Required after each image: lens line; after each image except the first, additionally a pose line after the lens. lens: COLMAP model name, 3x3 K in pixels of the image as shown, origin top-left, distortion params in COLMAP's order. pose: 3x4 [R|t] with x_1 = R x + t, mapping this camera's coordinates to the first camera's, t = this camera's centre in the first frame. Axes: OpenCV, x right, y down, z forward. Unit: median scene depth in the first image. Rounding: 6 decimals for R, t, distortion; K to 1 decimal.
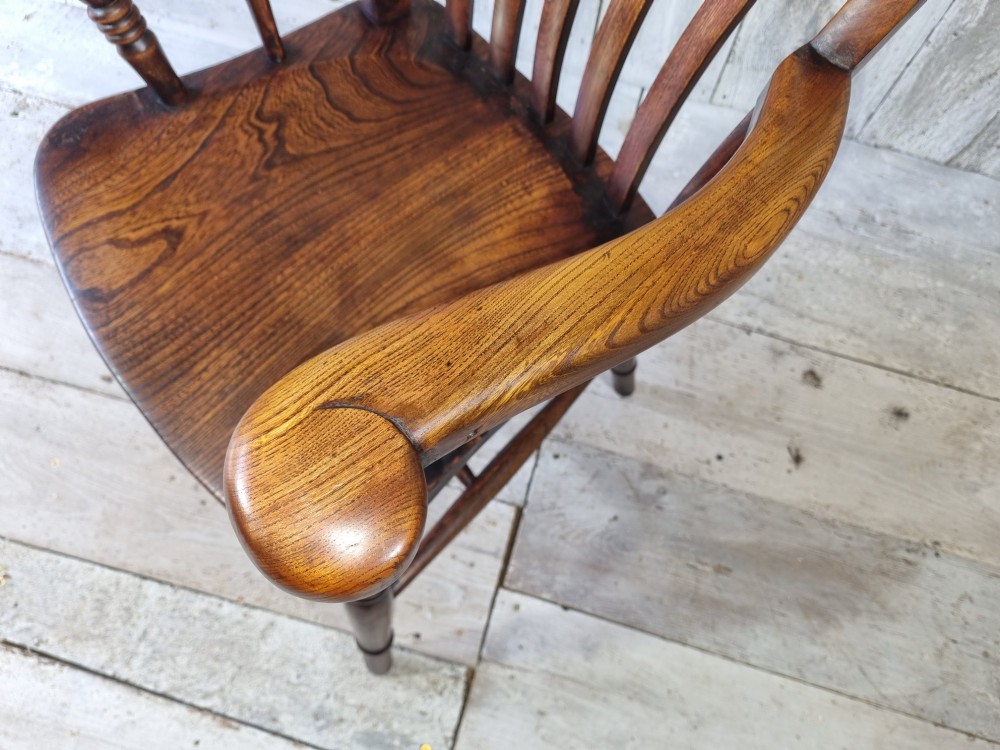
lens RADIAL K [[772.5, 0, 512.0], [0, 772.5, 360.6], [0, 0, 1]] dist [0.026982, -0.025989]
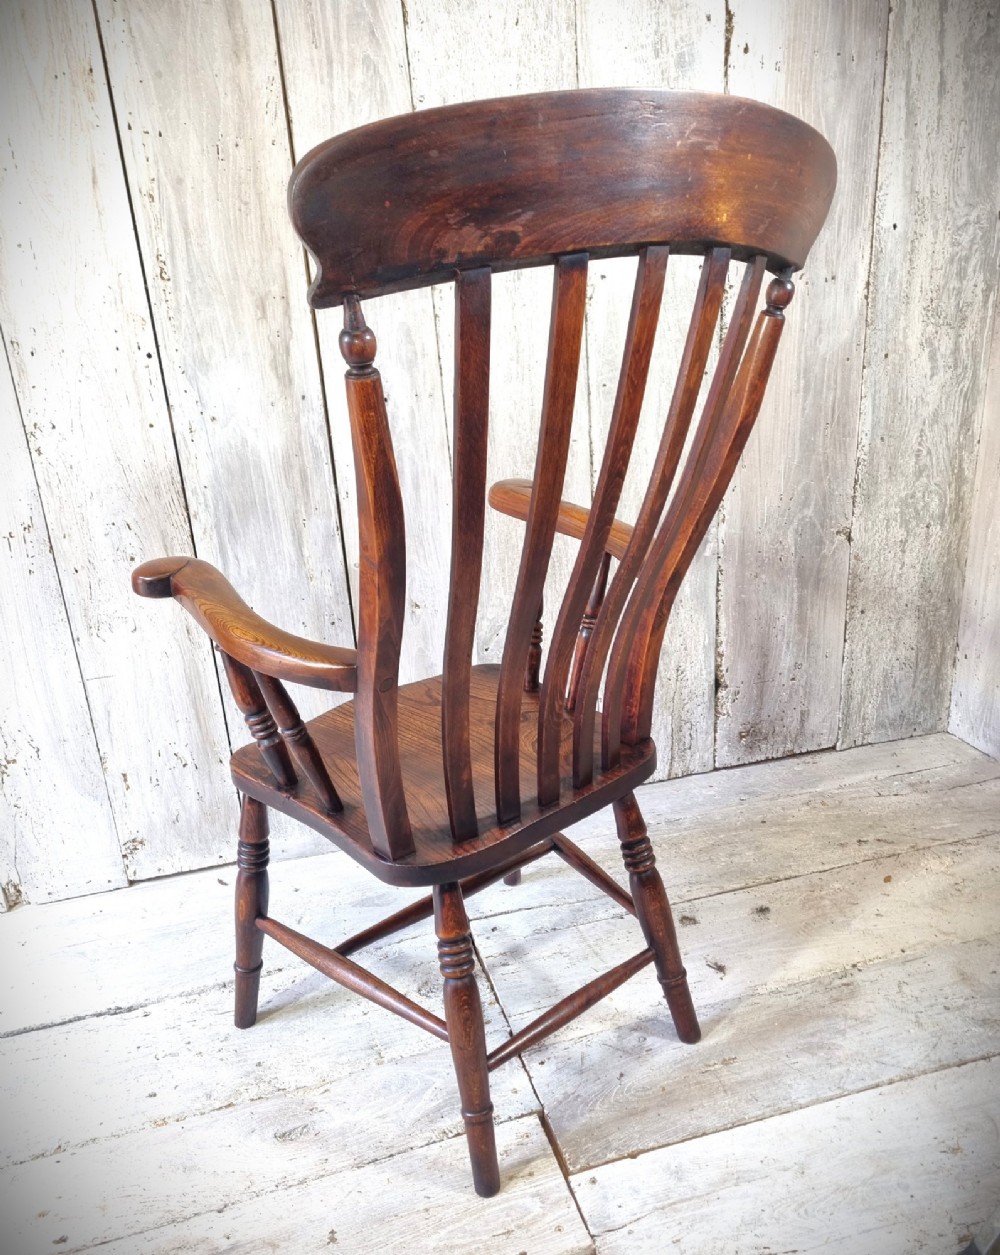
lens RADIAL K [[997.1, 0, 522.8], [0, 997.1, 667.5], [0, 0, 1]] dist [0.055171, -0.037557]
pose [[0.838716, -0.303021, 0.452475, -0.469632], [0.532317, 0.631450, -0.563834, 0.611019], [-0.114862, 0.713757, 0.690911, -0.339659]]
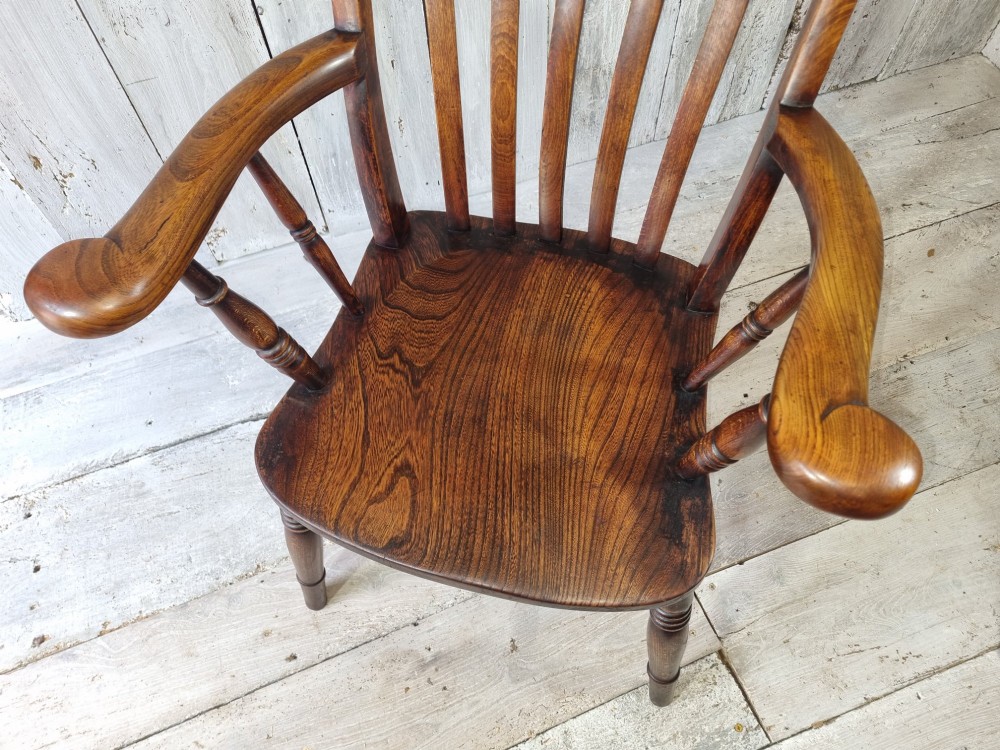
lens RADIAL K [[754.4, 0, 512.0], [0, 754.4, 358.6], [0, 0, 1]] dist [0.038853, -0.011172]
pose [[0.797886, -0.550092, 0.246530, -0.358802], [0.573658, 0.818539, -0.030184, -0.123353], [-0.185190, 0.165507, 0.968665, -0.157475]]
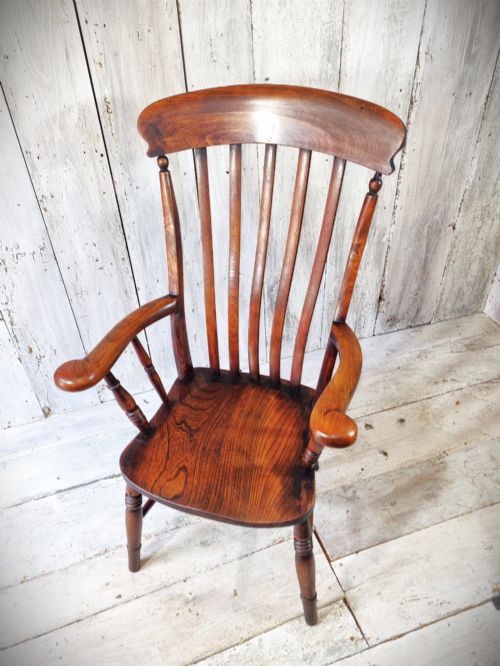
lens RADIAL K [[497.6, 0, 259.9], [0, 497.6, 337.8], [0, 0, 1]] dist [0.058027, -0.034642]
pose [[0.813481, -0.428466, 0.393277, -0.518834], [0.557316, 0.767613, -0.316494, 0.147573], [-0.166277, 0.476641, 0.863229, -0.608682]]
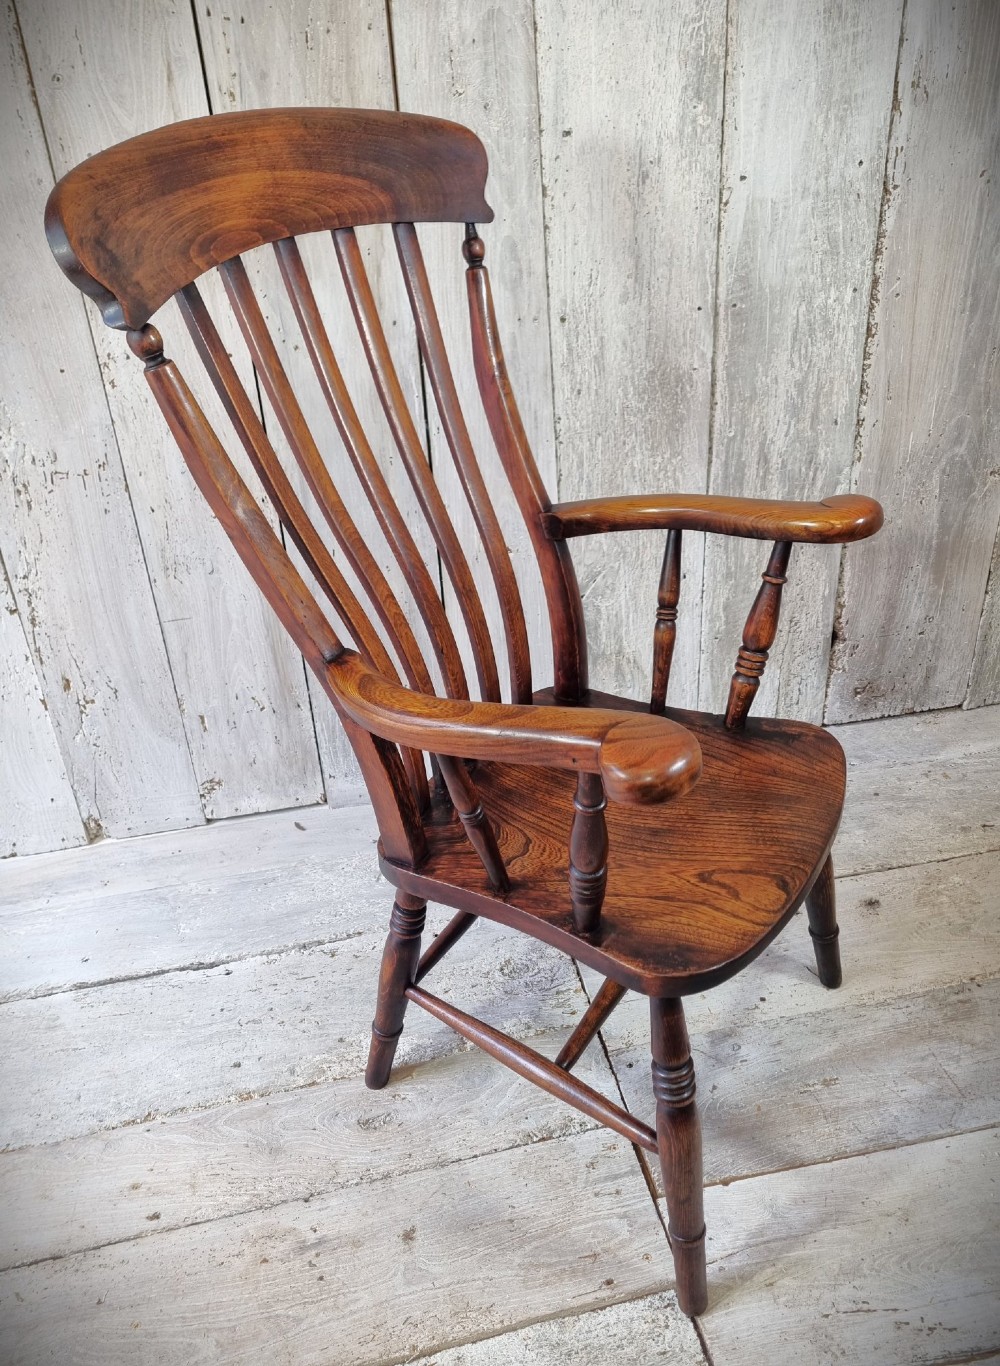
lens RADIAL K [[1053.4, 0, 499.0], [0, 1053.4, 660.5], [0, 0, 1]] dist [0.057831, -0.042141]
pose [[0.885469, -0.323161, 0.333933, -0.432808], [0.458080, 0.727848, -0.510293, 0.417431], [-0.078146, 0.604817, 0.792521, -0.432418]]
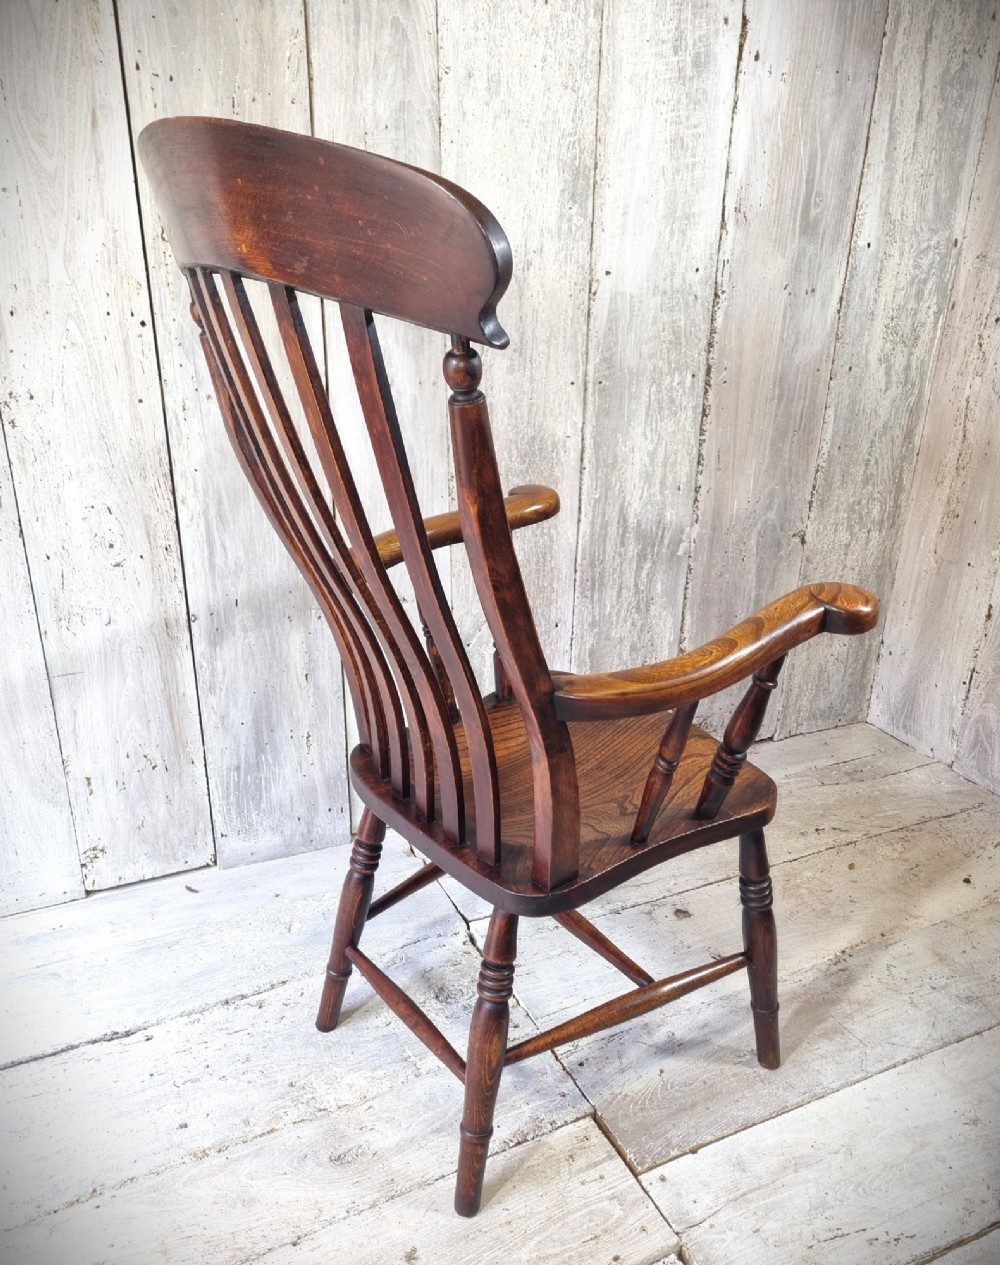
lens RADIAL K [[997.3, 0, 519.7], [0, 997.3, 678.0], [0, 0, 1]] dist [0.052454, -0.037163]
pose [[0.741320, -0.318886, 0.590555, -0.733777], [0.621013, 0.659619, -0.423374, 0.347378], [-0.254533, 0.680598, 0.687022, -0.305441]]
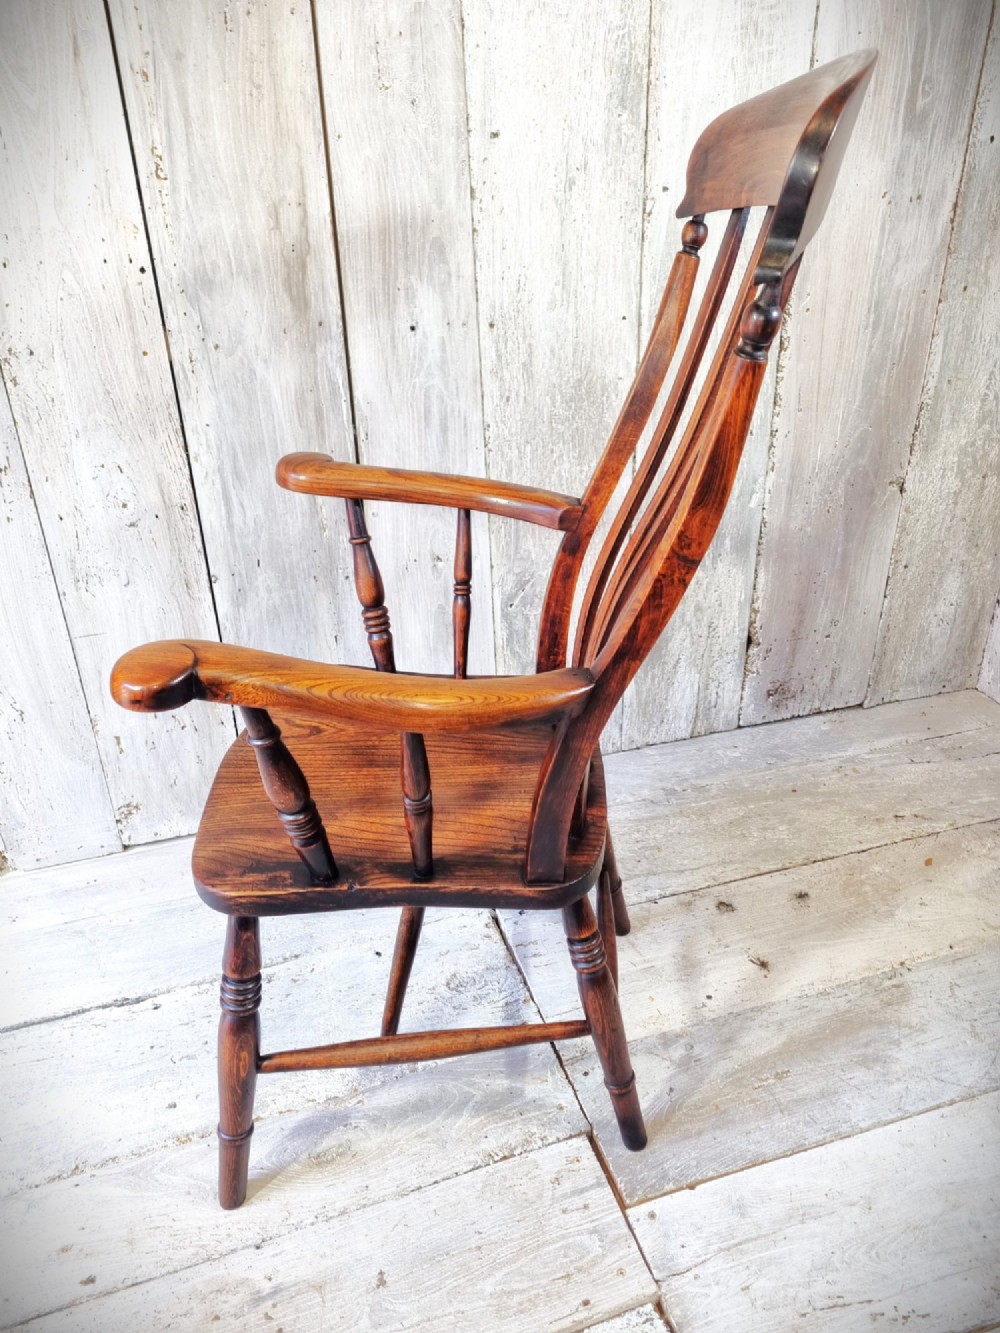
lens RADIAL K [[997.7, 0, 516.3], [0, 997.7, 670.8], [0, 0, 1]] dist [0.056915, -0.043034]
pose [[0.826916, -0.340669, 0.447386, -0.471504], [0.538060, 0.710536, -0.453464, 0.334830], [-0.163403, 0.615698, 0.770854, -0.321105]]
